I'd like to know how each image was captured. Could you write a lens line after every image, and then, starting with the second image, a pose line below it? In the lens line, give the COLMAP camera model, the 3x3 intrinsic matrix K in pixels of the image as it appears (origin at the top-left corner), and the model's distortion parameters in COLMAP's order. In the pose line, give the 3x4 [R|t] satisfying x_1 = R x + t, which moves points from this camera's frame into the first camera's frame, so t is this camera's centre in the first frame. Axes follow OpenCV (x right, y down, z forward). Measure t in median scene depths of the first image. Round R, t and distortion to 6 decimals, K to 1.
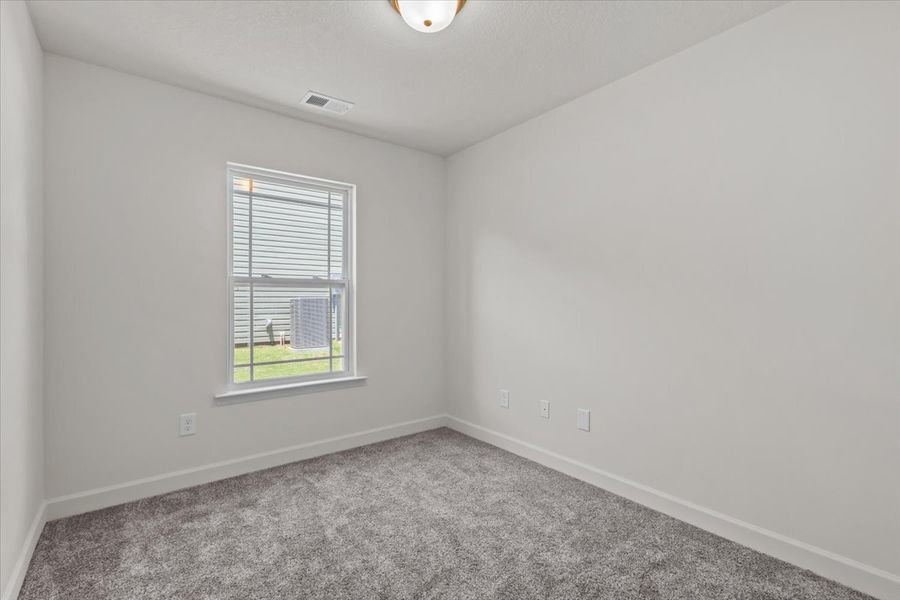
lens RADIAL K [[410.9, 0, 456.8], [0, 410.9, 292.3], [0, 0, 1]] dist [0.005218, 0.001235]
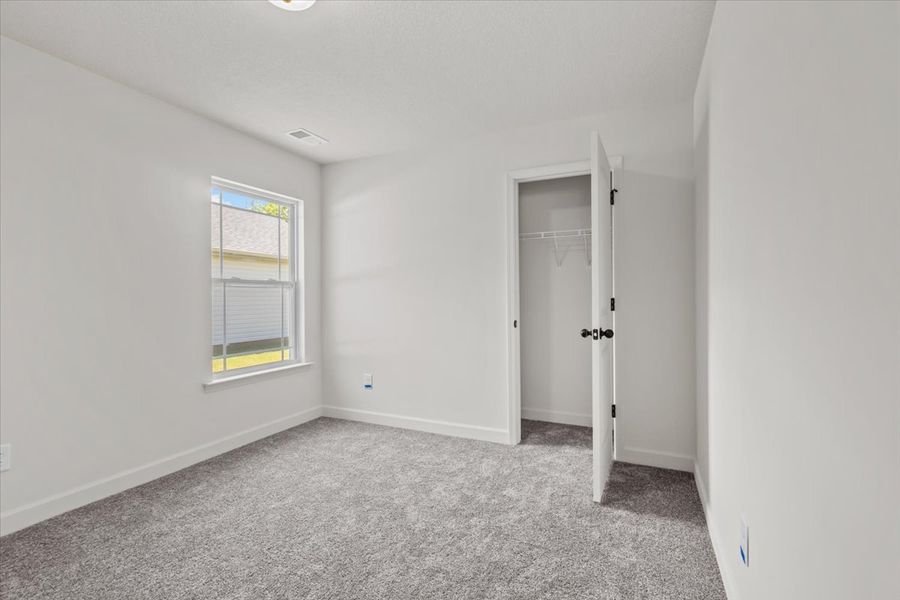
lens RADIAL K [[410.9, 0, 449.9], [0, 410.9, 304.3], [0, 0, 1]] dist [0.005218, 0.001235]
pose [[0.881144, -0.021346, 0.472365, -0.433219], [0.014073, 0.999722, 0.018924, 0.019827], [-0.472638, -0.010027, 0.881200, -0.241858]]
